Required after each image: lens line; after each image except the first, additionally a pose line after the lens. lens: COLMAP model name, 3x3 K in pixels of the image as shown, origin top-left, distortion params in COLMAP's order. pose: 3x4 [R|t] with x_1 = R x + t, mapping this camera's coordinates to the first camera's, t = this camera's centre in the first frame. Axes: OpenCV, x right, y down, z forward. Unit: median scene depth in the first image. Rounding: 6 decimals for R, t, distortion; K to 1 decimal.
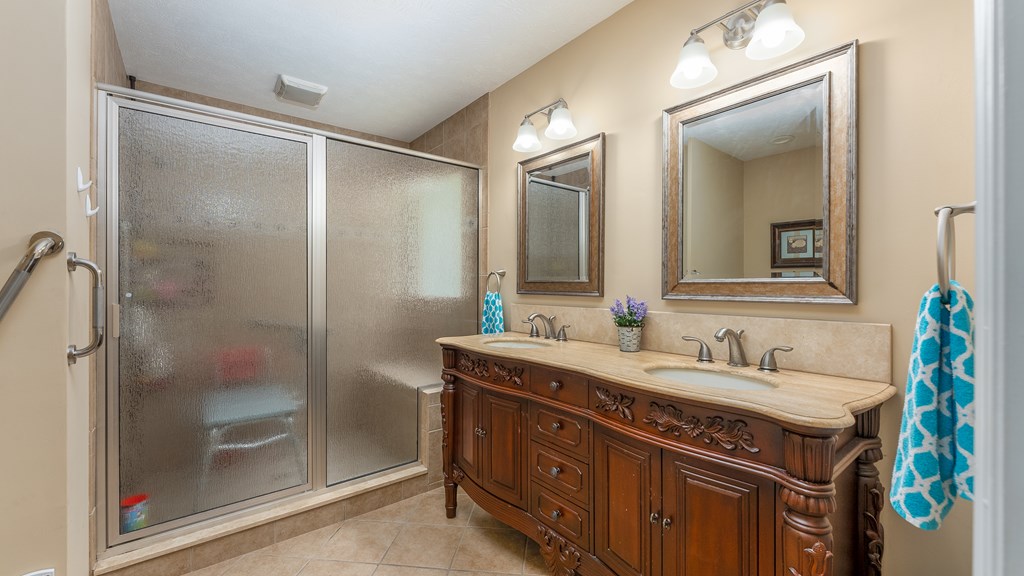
lens RADIAL K [[412.4, 0, 507.5], [0, 412.4, 288.2], [0, 0, 1]] dist [0.001358, 0.000064]
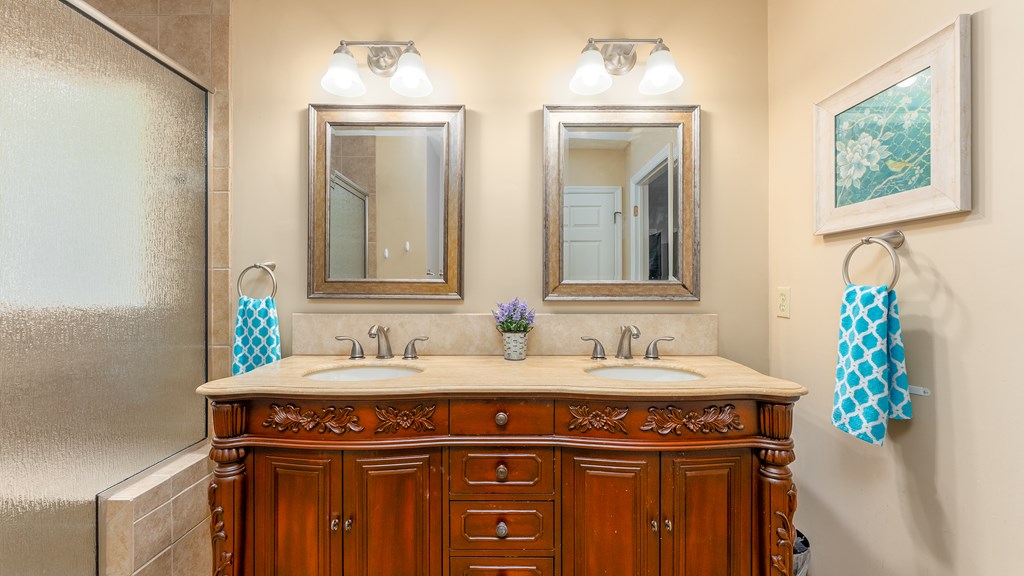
lens RADIAL K [[385.9, 0, 509.7], [0, 385.9, 295.6], [0, 0, 1]] dist [-0.000722, 0.000037]
pose [[0.630721, -0.016117, 0.775842, -0.299360], [0.004608, 0.999844, 0.017024, -0.000984], [-0.775996, -0.007162, 0.630698, 0.385882]]
